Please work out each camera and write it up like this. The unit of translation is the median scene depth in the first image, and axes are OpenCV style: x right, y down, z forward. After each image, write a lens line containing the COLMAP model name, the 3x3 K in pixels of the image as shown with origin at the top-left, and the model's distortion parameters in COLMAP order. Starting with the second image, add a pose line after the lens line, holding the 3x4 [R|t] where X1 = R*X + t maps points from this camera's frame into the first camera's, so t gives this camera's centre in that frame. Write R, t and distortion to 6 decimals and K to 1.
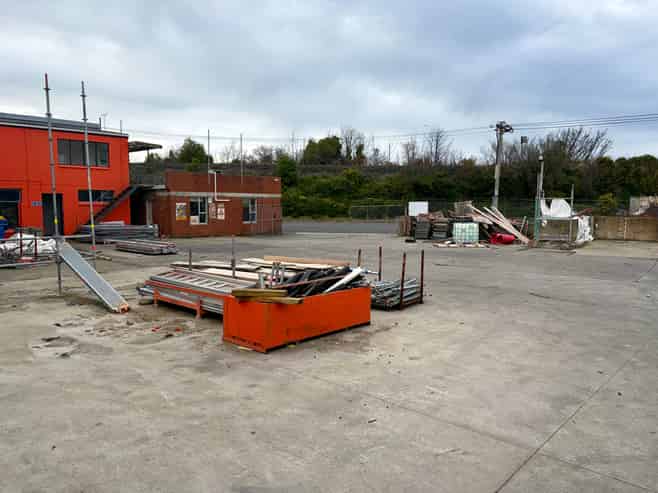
lens RADIAL K [[505.9, 0, 329.0], [0, 505.9, 246.5], [0, 0, 1]] dist [-0.000443, -0.002493]
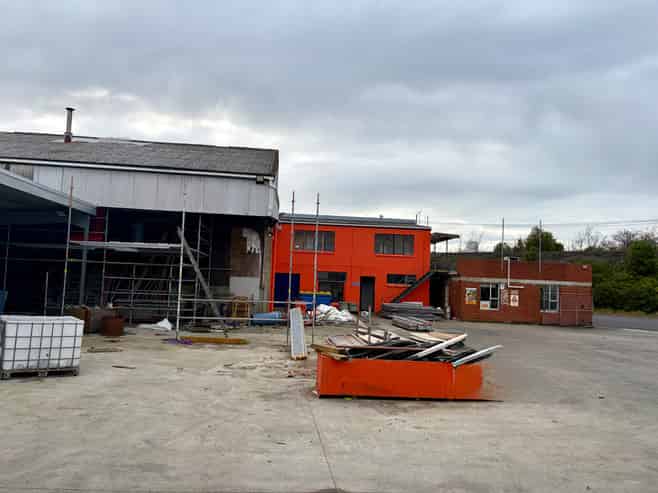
lens RADIAL K [[504.4, 0, 329.0], [0, 504.4, 246.5], [0, 0, 1]] dist [0.119251, -0.108585]
pose [[0.731713, -0.027333, -0.681064, 0.209184], [-0.093294, 0.985776, -0.139793, 0.005015], [0.675198, 0.165828, 0.718755, 0.018149]]
